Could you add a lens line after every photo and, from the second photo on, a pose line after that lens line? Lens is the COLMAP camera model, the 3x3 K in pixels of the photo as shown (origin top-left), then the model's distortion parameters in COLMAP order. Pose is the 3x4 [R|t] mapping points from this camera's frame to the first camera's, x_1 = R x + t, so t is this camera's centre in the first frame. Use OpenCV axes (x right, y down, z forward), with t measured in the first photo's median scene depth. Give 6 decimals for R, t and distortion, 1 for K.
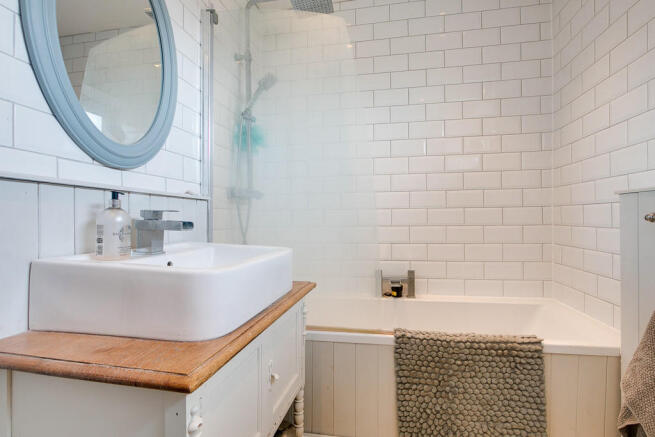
lens RADIAL K [[333.2, 0, 327.5], [0, 333.2, 216.5], [0, 0, 1]] dist [-0.013458, -0.000099]
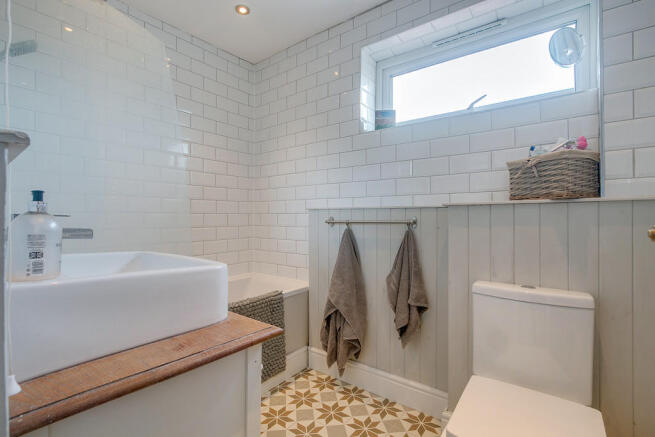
lens RADIAL K [[305.4, 0, 327.1], [0, 305.4, 219.9], [0, 0, 1]] dist [-0.014907, 0.000395]
pose [[0.446670, 0.002194, 0.894696, -0.846769], [-0.006021, 0.999982, 0.000554, -0.010575], [-0.894678, -0.005634, 0.446675, 0.077645]]
